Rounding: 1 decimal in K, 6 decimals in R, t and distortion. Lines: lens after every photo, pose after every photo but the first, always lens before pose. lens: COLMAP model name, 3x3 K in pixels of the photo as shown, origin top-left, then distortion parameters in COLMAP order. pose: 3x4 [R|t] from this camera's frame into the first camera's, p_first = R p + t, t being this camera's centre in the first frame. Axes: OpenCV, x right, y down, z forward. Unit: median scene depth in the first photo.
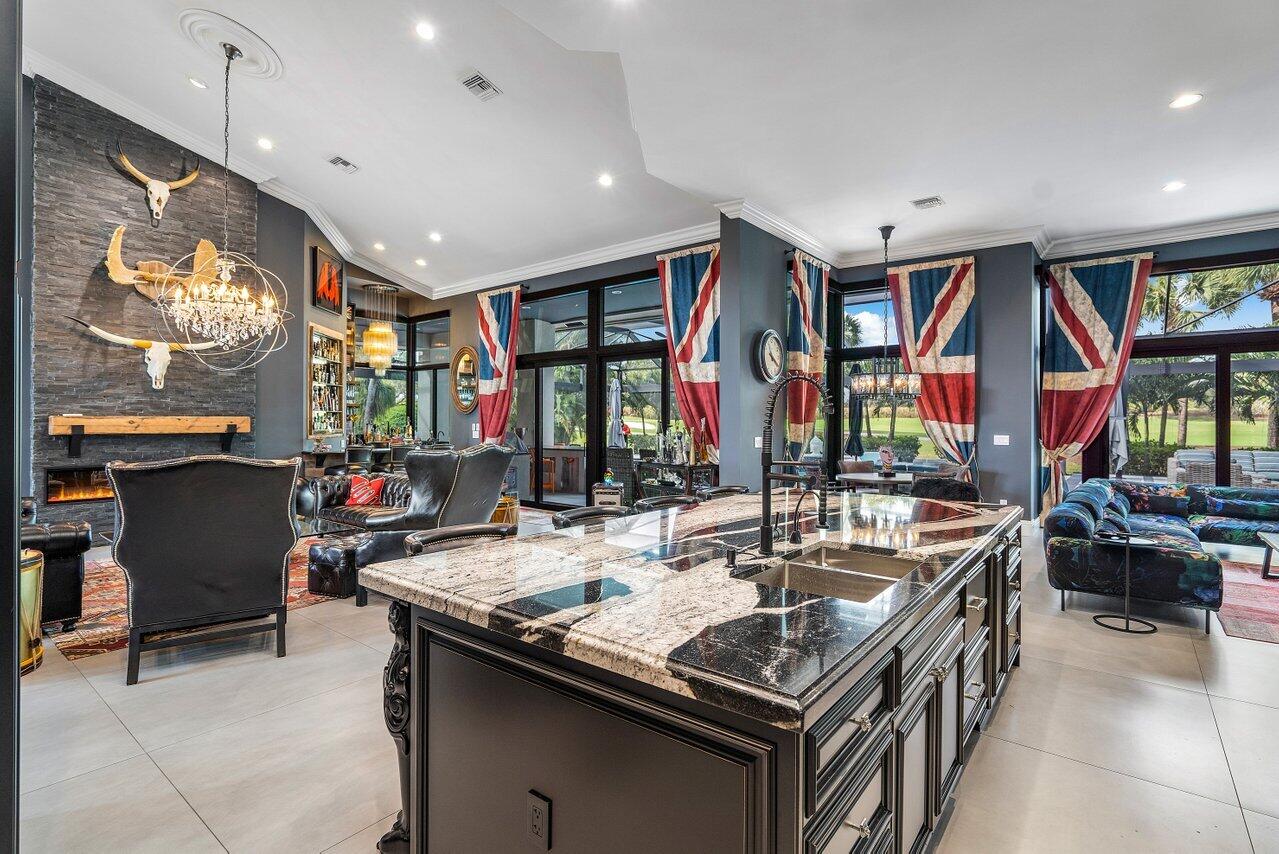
lens RADIAL K [[606.9, 0, 644.9], [0, 606.9, 420.0], [0, 0, 1]] dist [-0.019470, 0.002948]
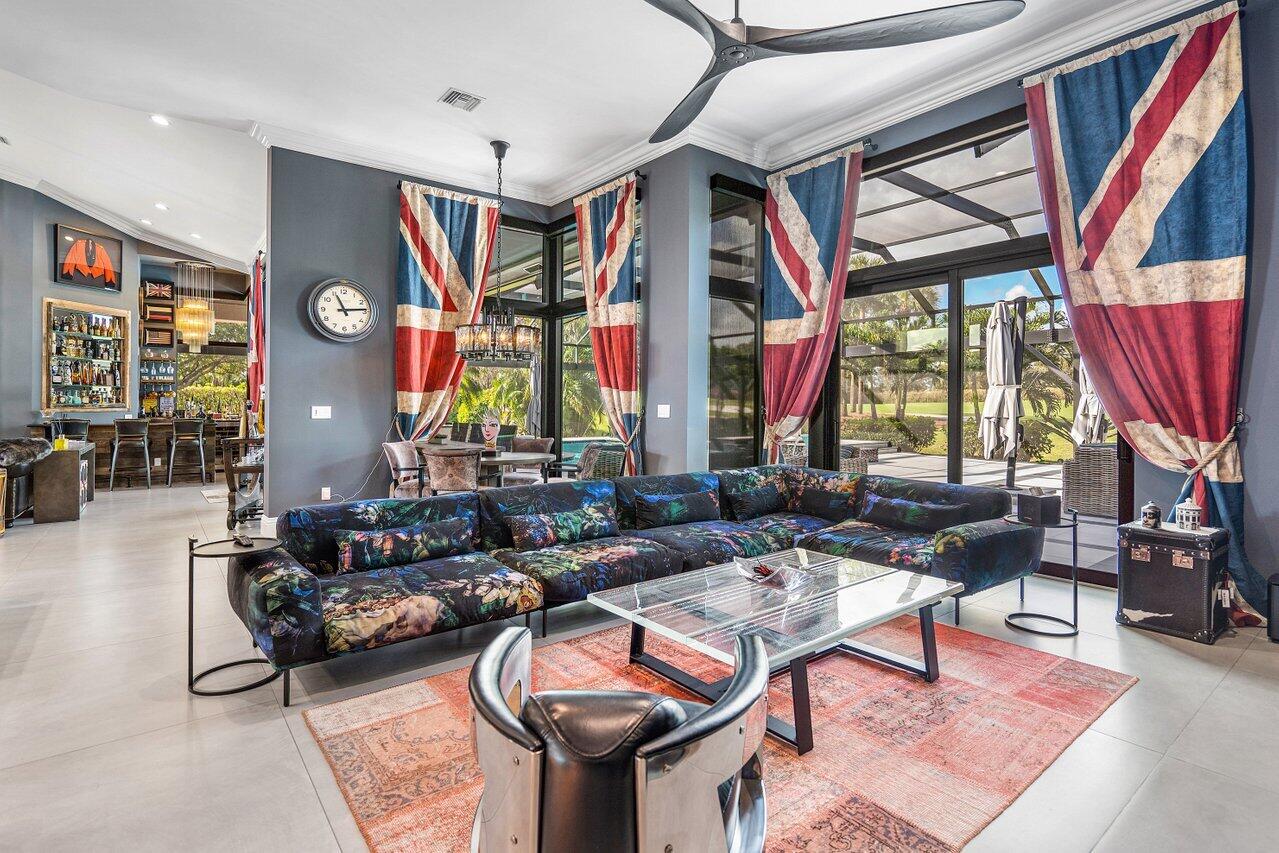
lens RADIAL K [[606.9, 0, 636.6], [0, 606.9, 405.1], [0, 0, 1]] dist [-0.019470, 0.002948]
pose [[0.976390, -0.002991, -0.215994, 0.709186], [0.003055, 0.999995, -0.000039, 0.025278], [0.215993, -0.000622, 0.976395, 0.247161]]
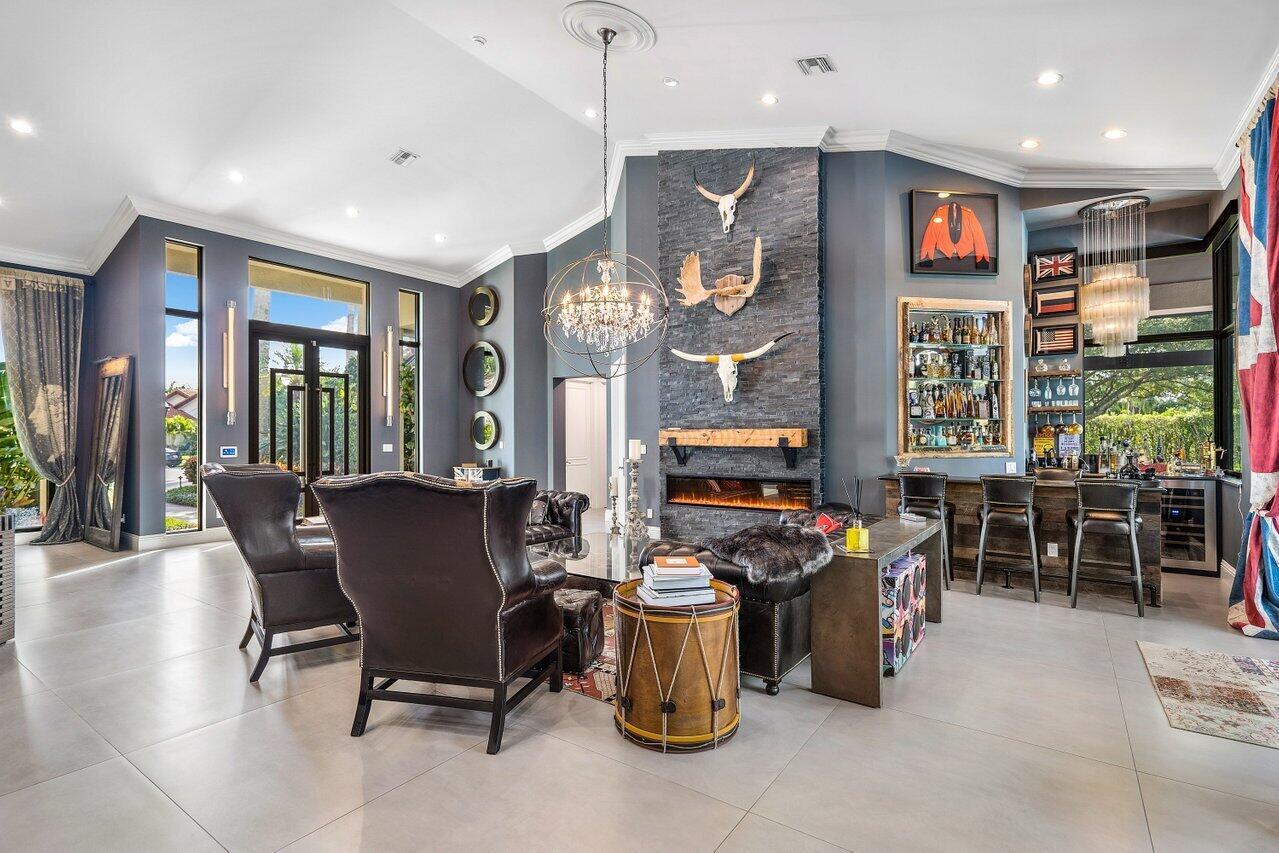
lens RADIAL K [[606.9, 0, 642.4], [0, 606.9, 428.2], [0, 0, 1]] dist [-0.019470, 0.002948]
pose [[0.063787, -0.014809, -0.997854, 0.164461], [0.003372, 0.999887, -0.014624, 0.005685], [0.997958, -0.002432, 0.063830, 0.707585]]
